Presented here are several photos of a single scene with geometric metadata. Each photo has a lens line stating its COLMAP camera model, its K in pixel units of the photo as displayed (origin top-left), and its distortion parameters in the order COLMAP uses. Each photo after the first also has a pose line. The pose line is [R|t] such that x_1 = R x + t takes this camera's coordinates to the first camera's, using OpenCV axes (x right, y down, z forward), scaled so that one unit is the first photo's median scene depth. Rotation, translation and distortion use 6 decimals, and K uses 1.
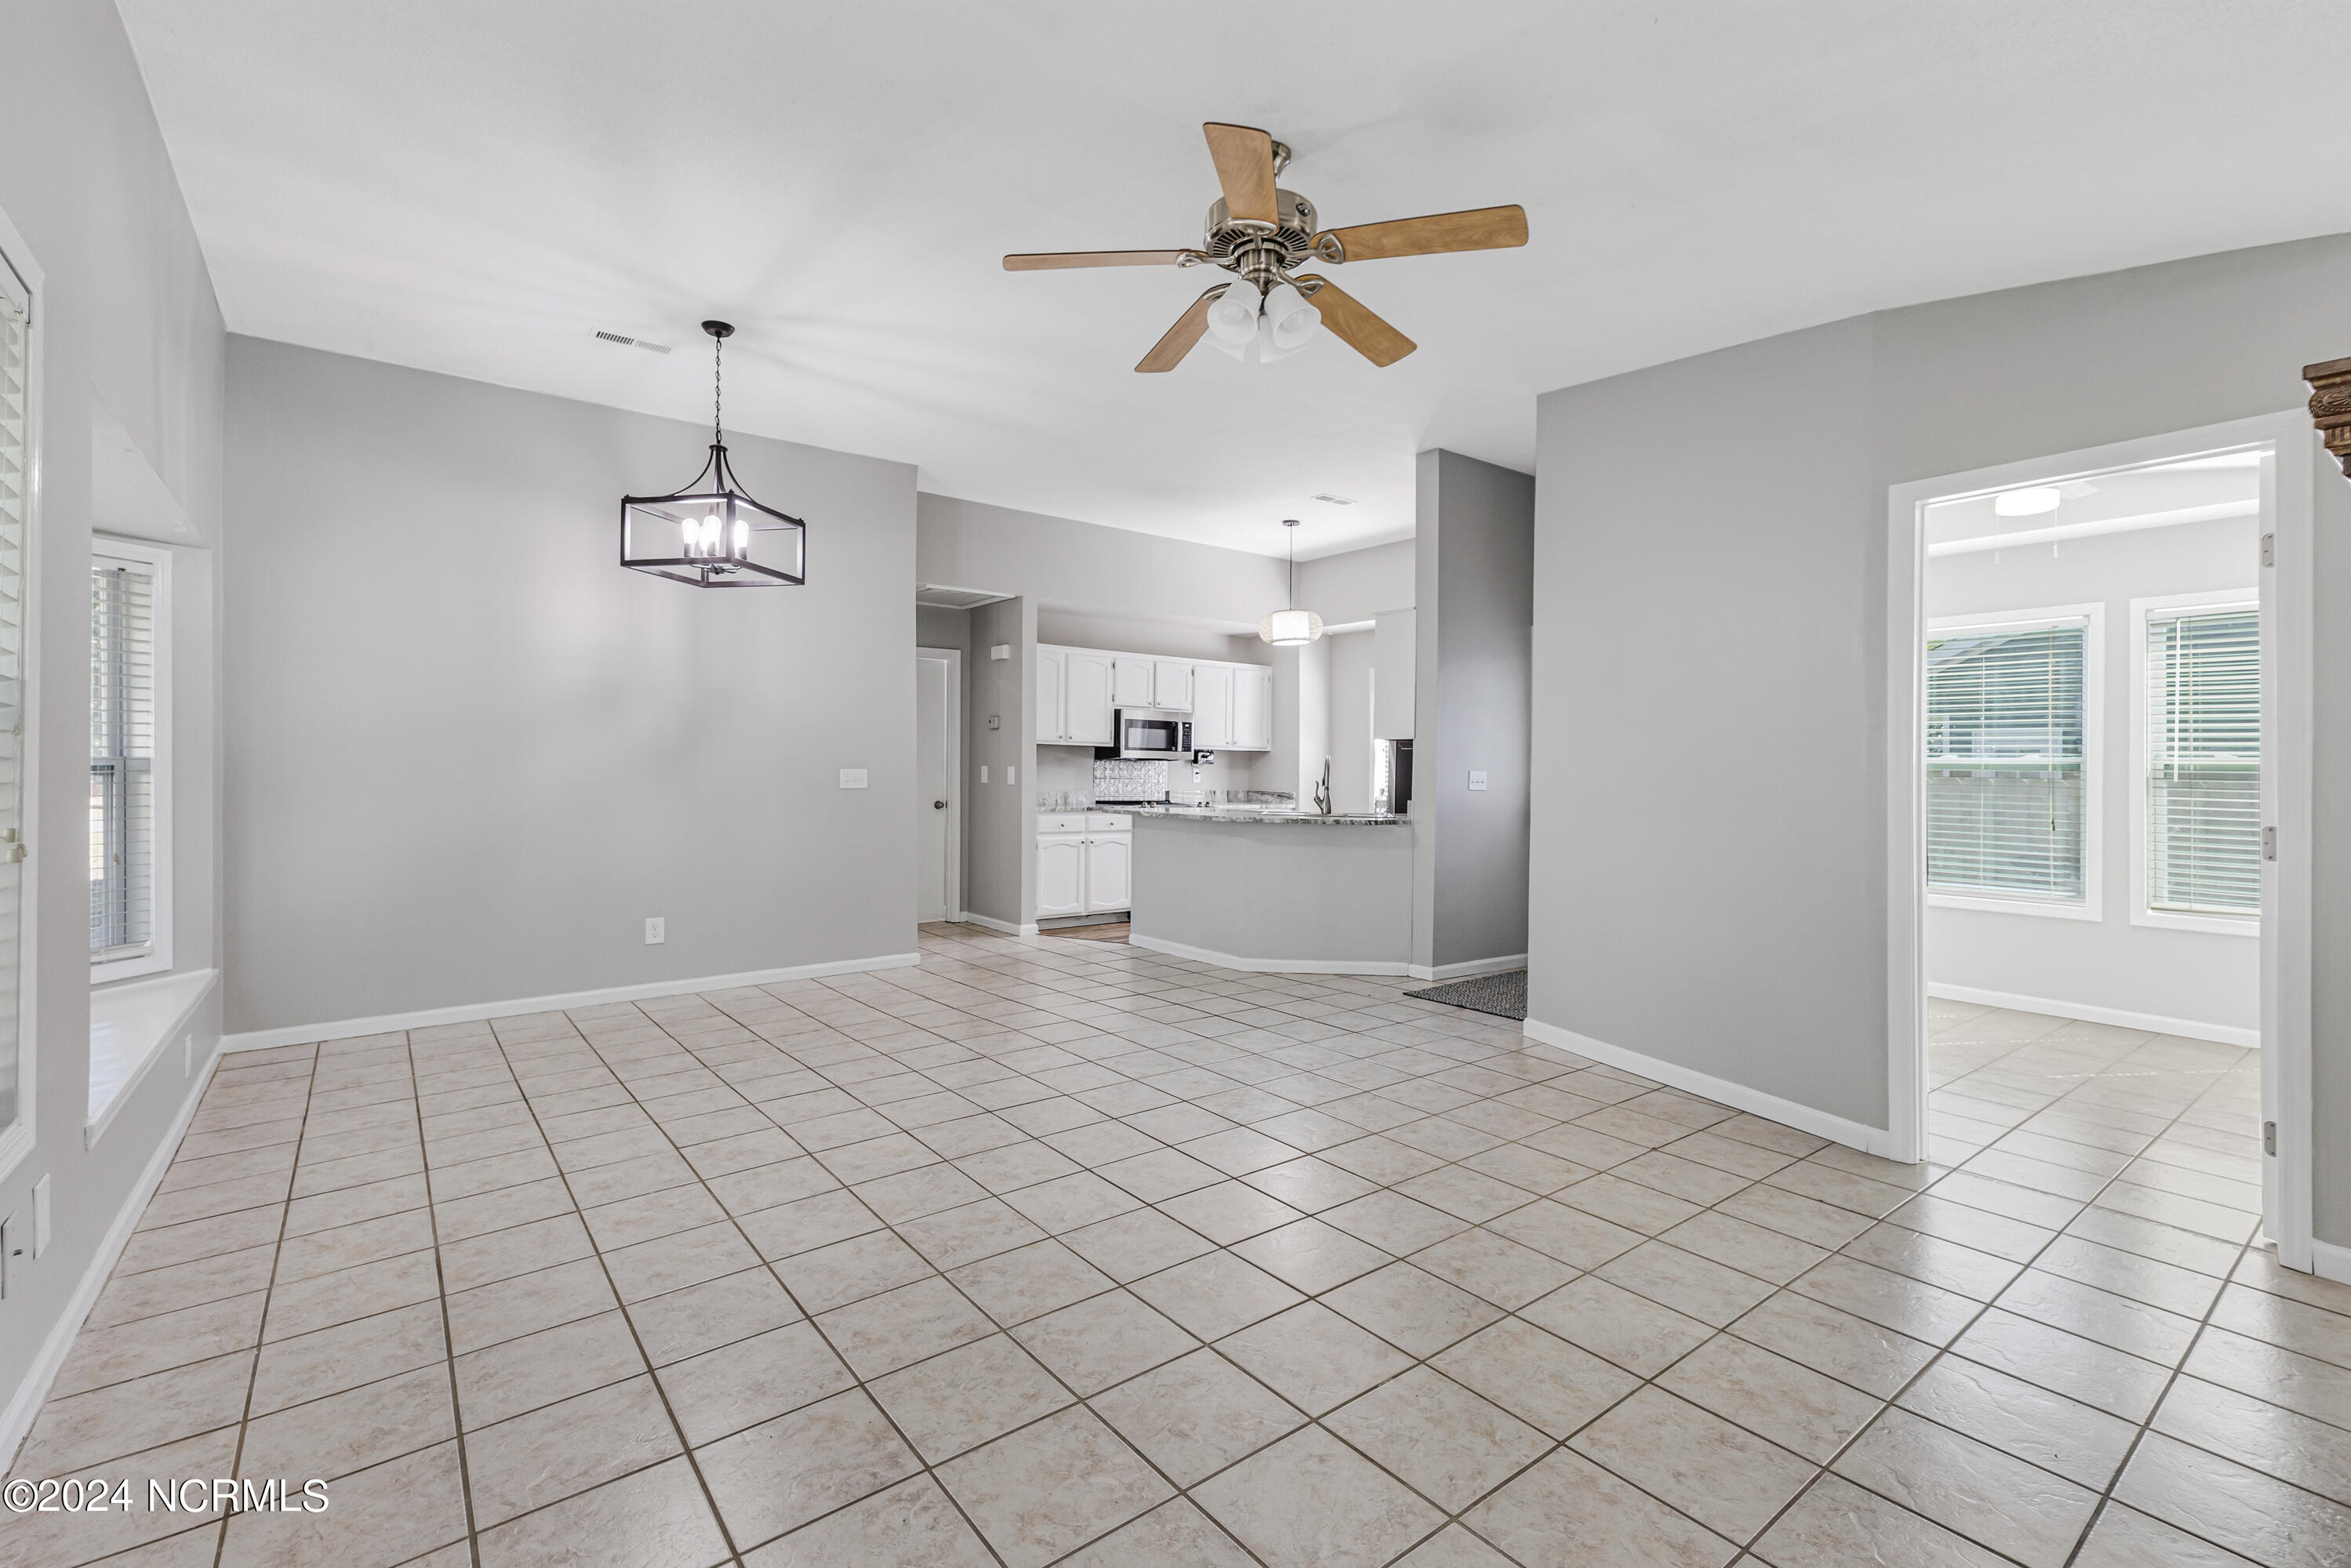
lens RADIAL K [[1016.7, 0, 1181.8], [0, 1016.7, 781.6], [0, 0, 1]] dist [0.009408, -0.000011]
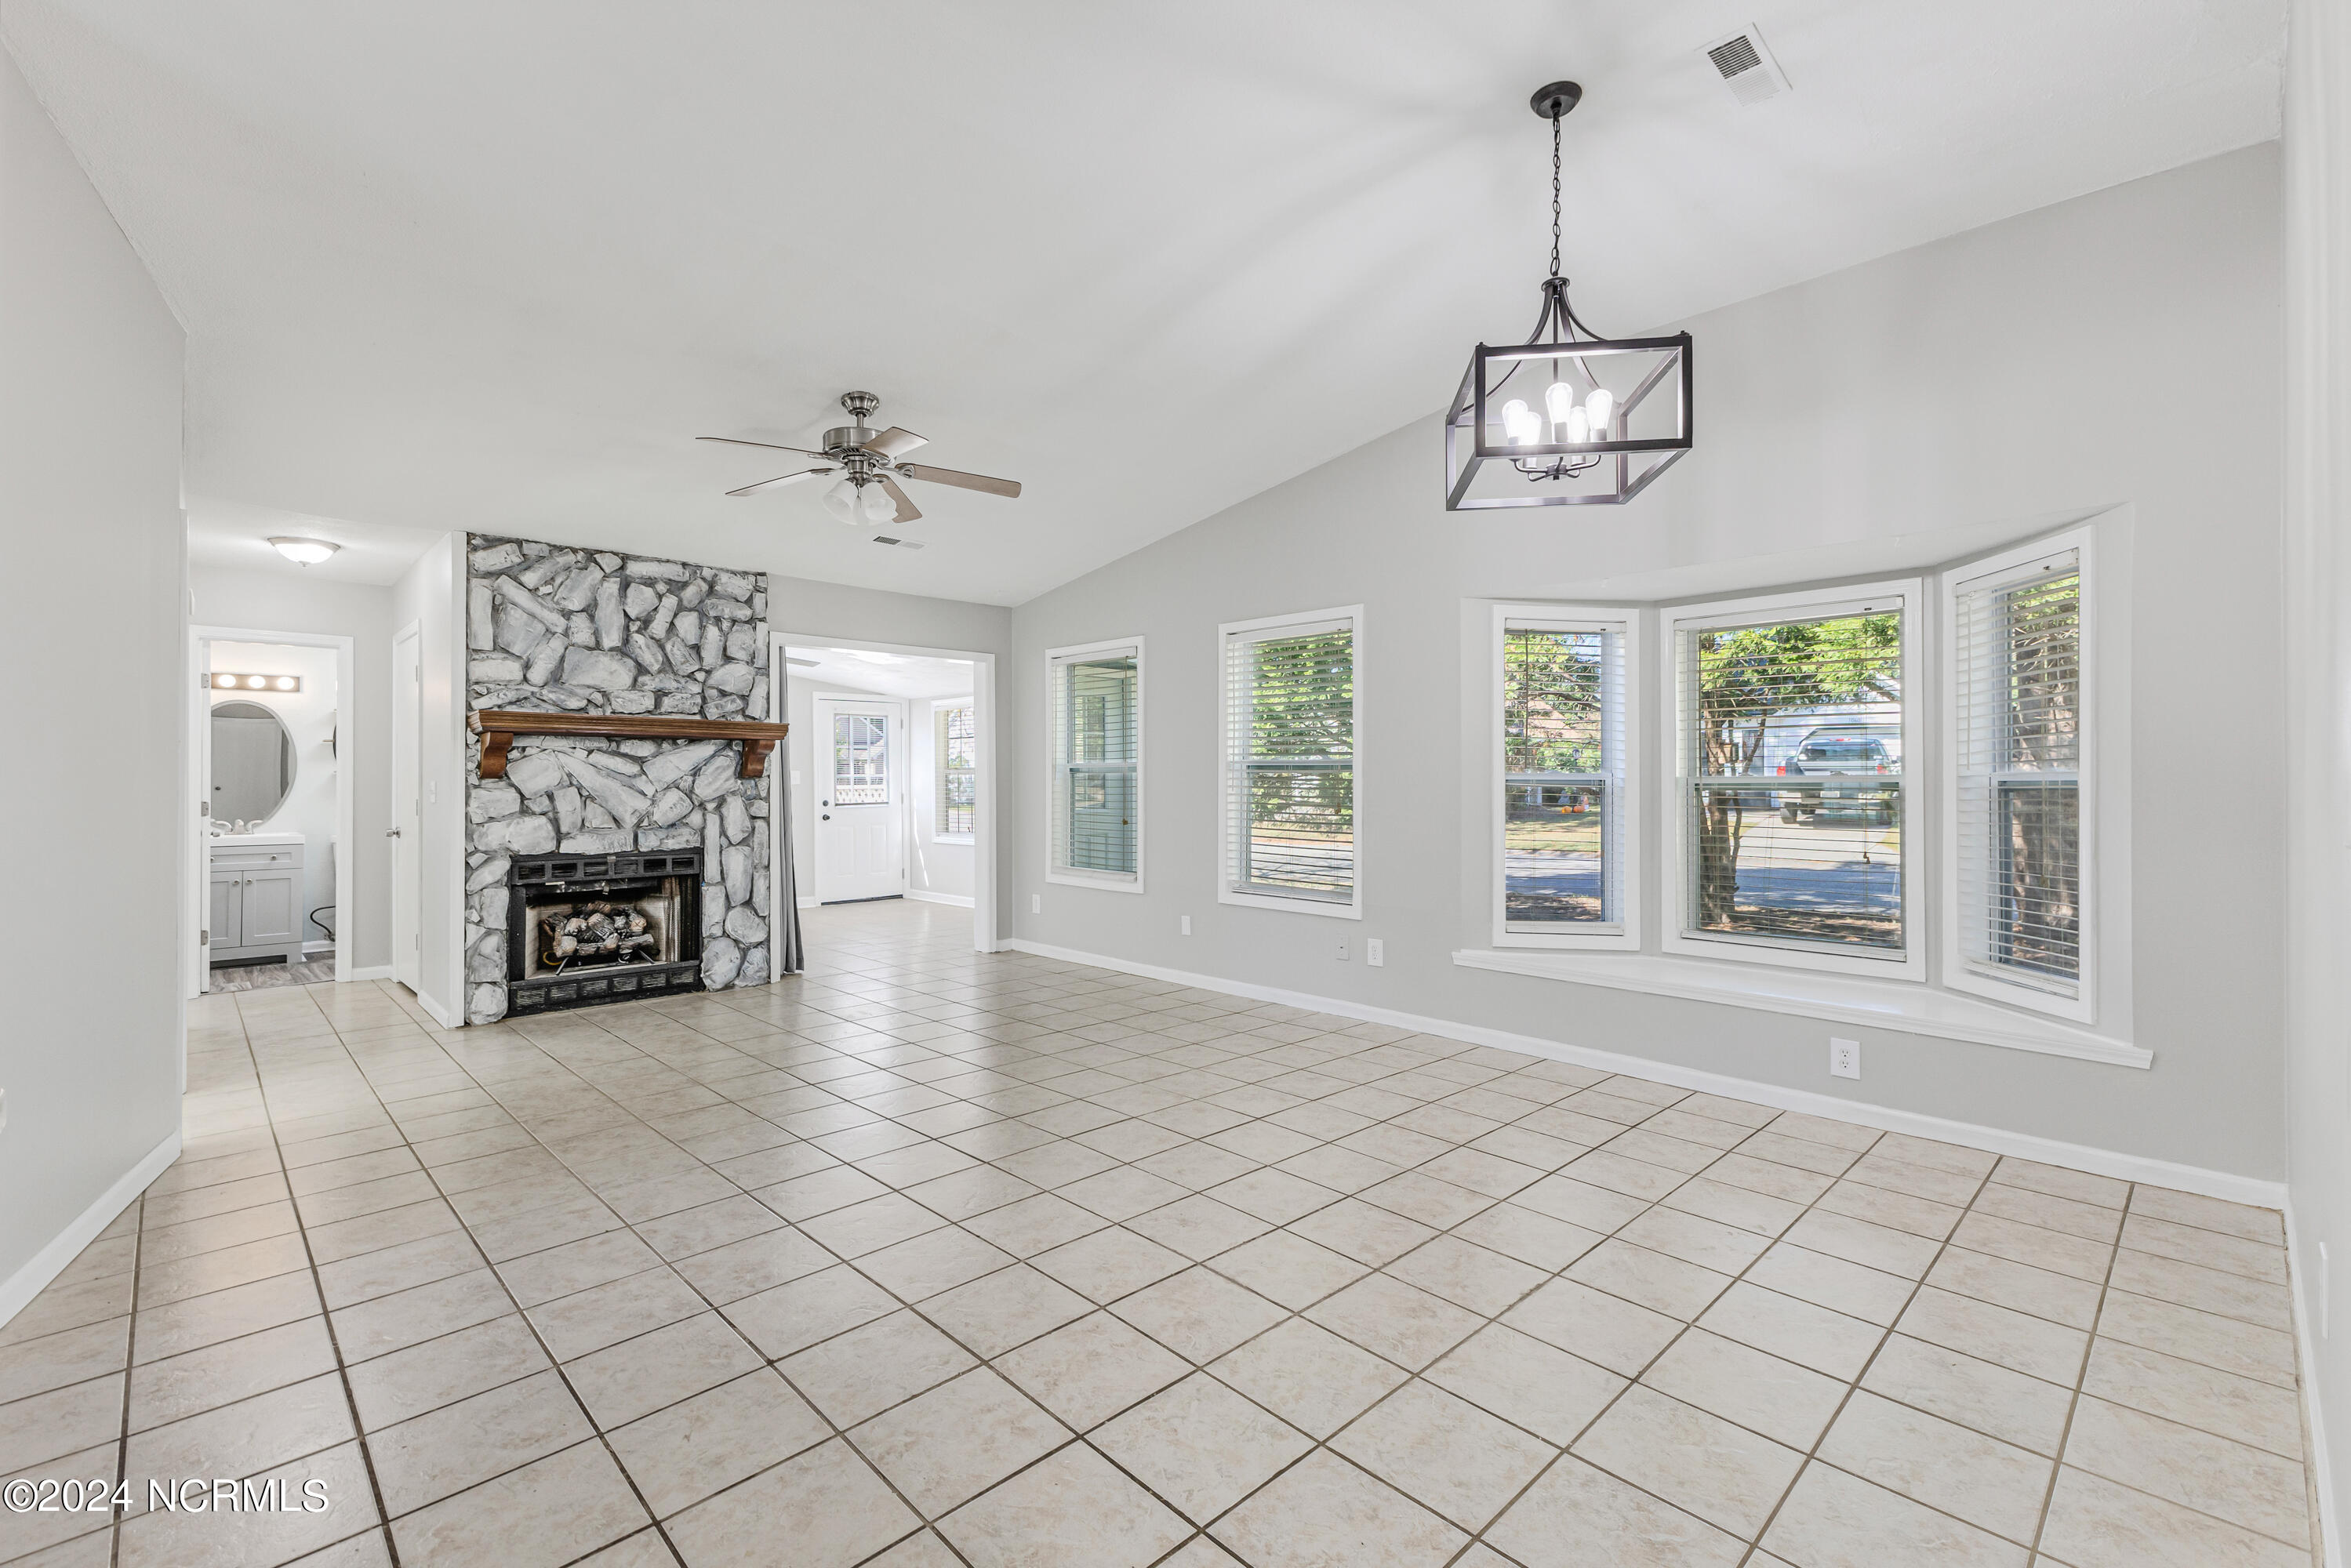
lens RADIAL K [[1018.2, 0, 1173.9], [0, 1018.2, 791.9], [0, 0, 1]] dist [-0.000612, -0.000230]
pose [[-0.995165, 0.000369, -0.098216, -0.243928], [-0.002128, 0.999677, 0.025312, -0.032462], [0.098193, 0.025398, -0.994843, 2.411223]]
